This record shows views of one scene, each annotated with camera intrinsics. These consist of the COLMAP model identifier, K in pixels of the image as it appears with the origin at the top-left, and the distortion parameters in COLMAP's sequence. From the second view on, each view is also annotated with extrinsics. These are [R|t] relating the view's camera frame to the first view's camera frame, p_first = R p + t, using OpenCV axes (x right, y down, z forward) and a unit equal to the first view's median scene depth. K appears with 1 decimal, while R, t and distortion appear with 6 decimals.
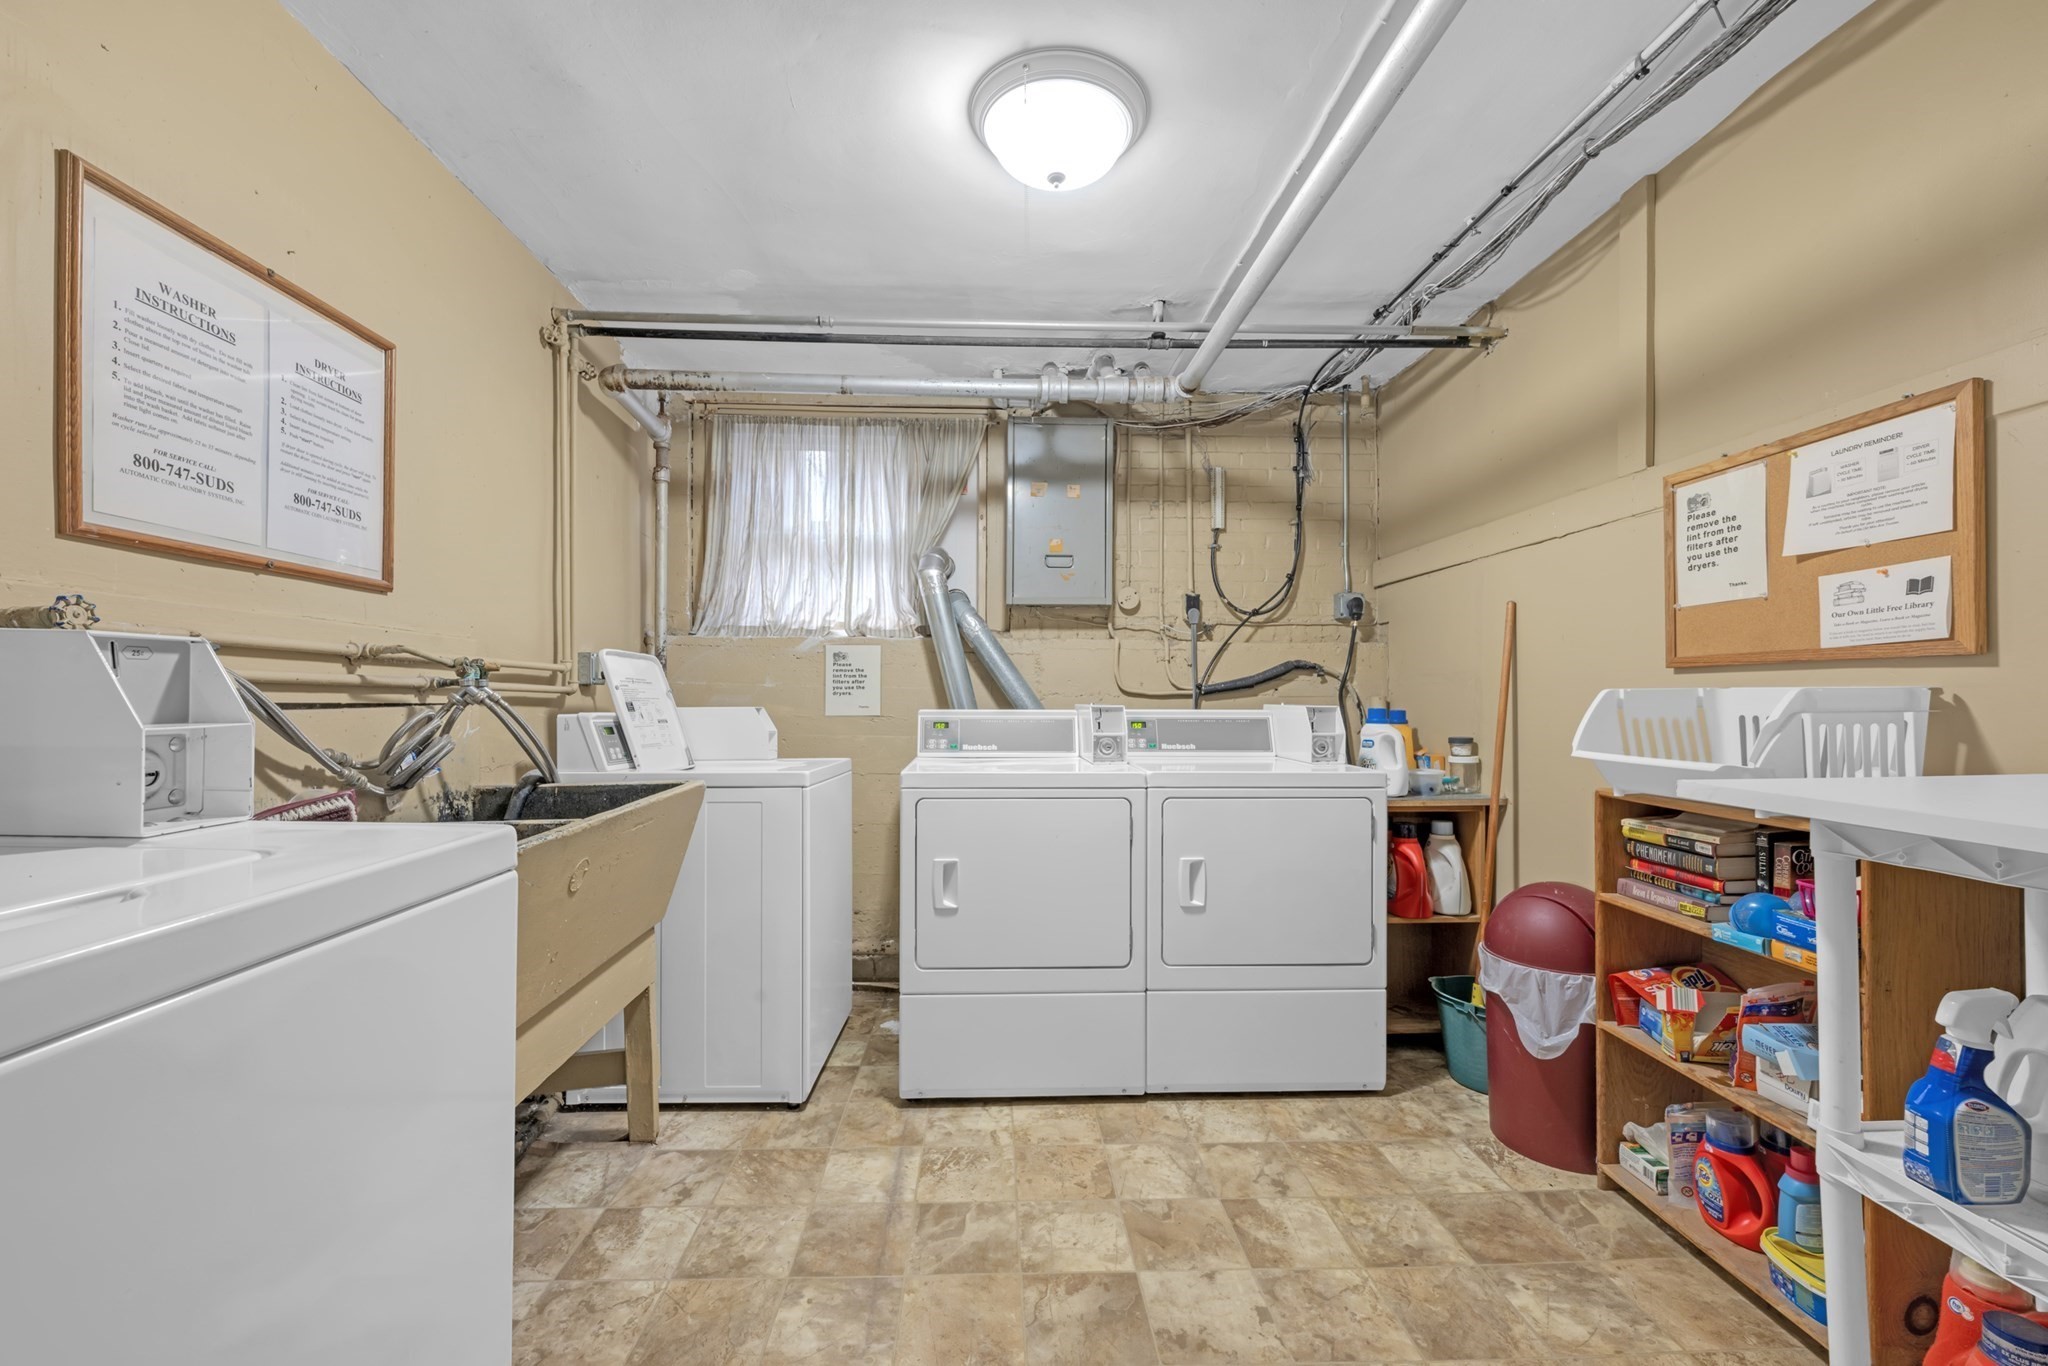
lens RADIAL K [[806.6, 0, 1016.2], [0, 806.6, 705.6], [0, 0, 1]] dist [-0.001099, -0.000337]
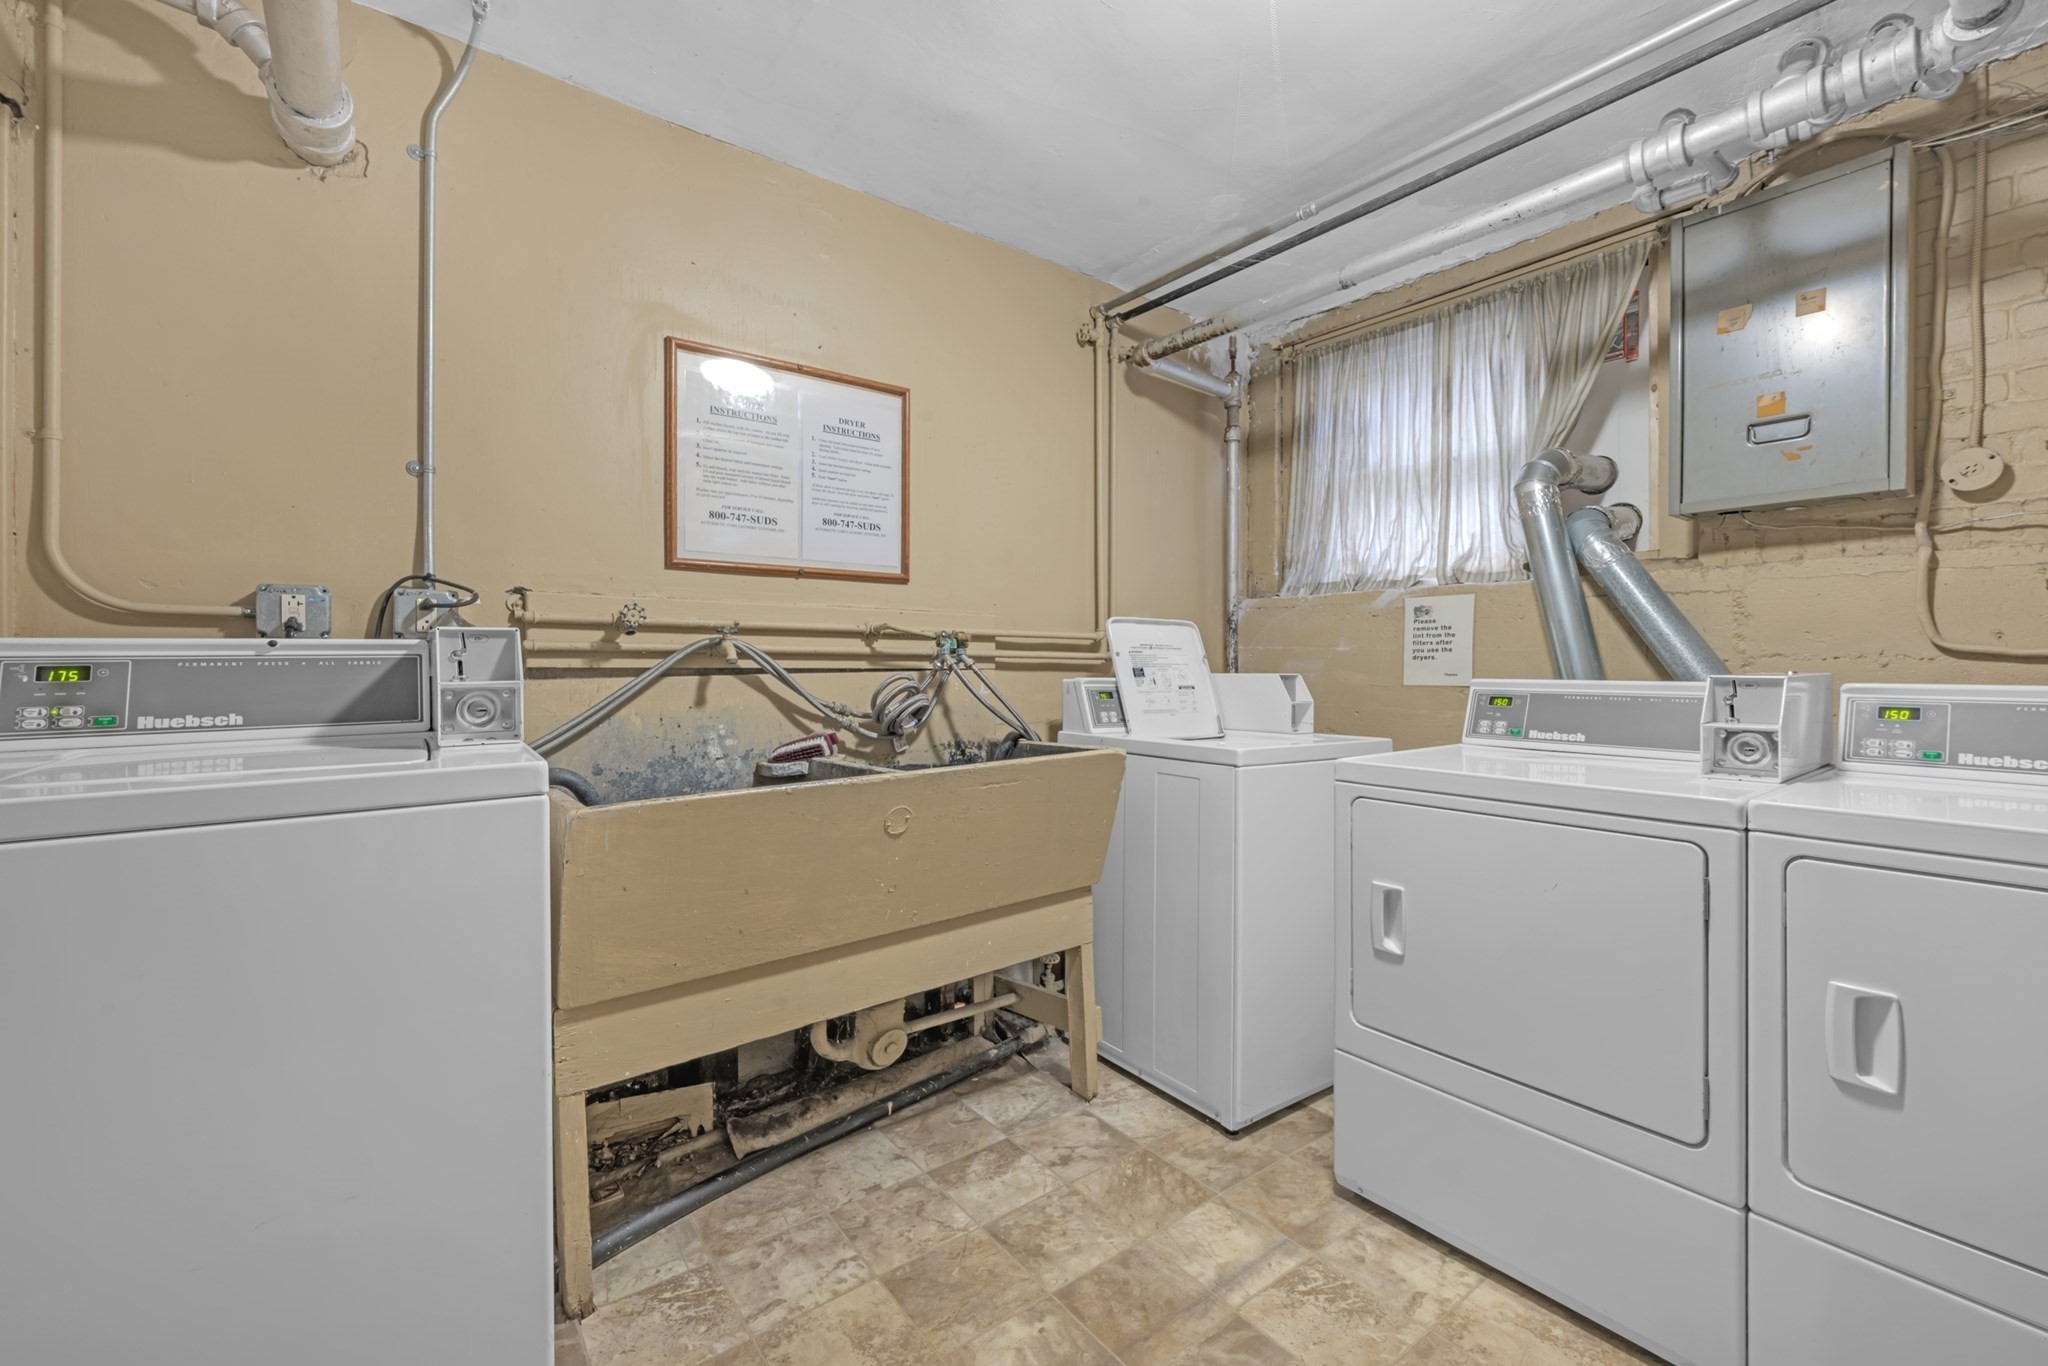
lens RADIAL K [[833.9, 0, 1009.2], [0, 833.9, 670.8], [0, 0, 1]] dist [-0.000241, -0.000074]
pose [[0.589287, 0.004679, -0.807910, 0.318889], [-0.005130, 0.999985, 0.002050, -0.002248], [0.807908, 0.002937, 0.589302, 0.279798]]
